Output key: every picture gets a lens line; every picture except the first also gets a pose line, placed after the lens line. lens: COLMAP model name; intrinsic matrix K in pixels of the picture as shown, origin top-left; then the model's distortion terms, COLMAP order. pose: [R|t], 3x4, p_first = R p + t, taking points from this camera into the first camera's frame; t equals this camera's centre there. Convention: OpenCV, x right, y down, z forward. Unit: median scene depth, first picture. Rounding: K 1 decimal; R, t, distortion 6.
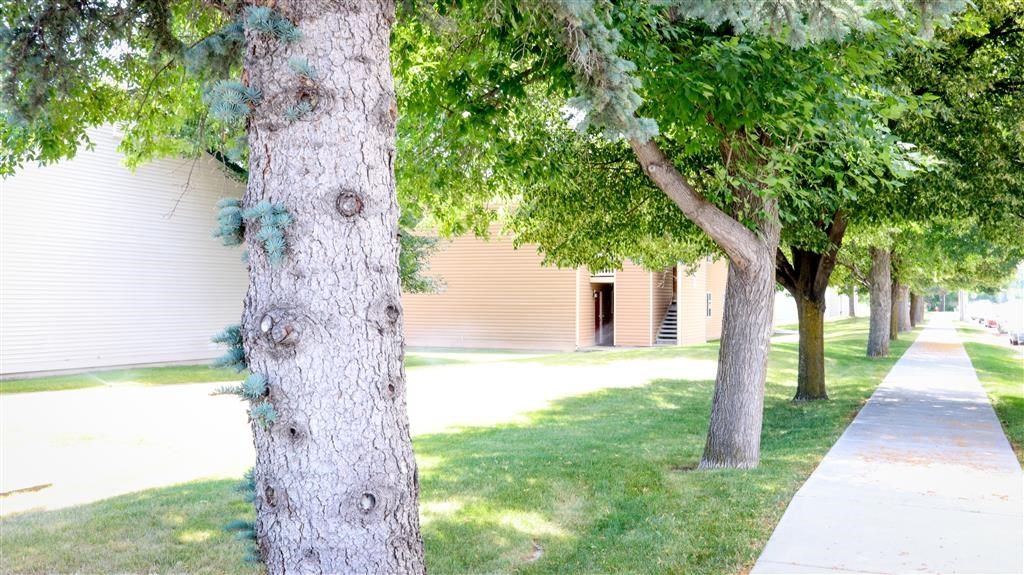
lens RADIAL K [[1044.0, 0, 496.7], [0, 1044.0, 283.7], [0, 0, 1]] dist [-0.094287, 0.204948]
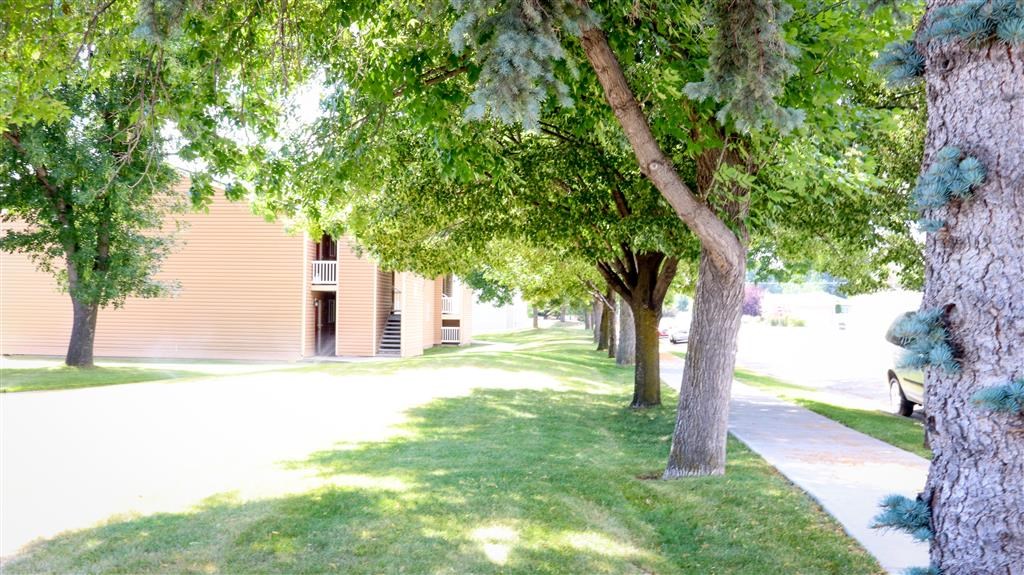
lens RADIAL K [[1044.0, 0, 496.7], [0, 1044.0, 283.7], [0, 0, 1]] dist [-0.094287, 0.204948]
pose [[0.944813, 0.017819, 0.327125, -0.285341], [-0.014365, 0.999813, -0.012971, 0.011604], [-0.327295, 0.007556, 0.944892, 0.133179]]
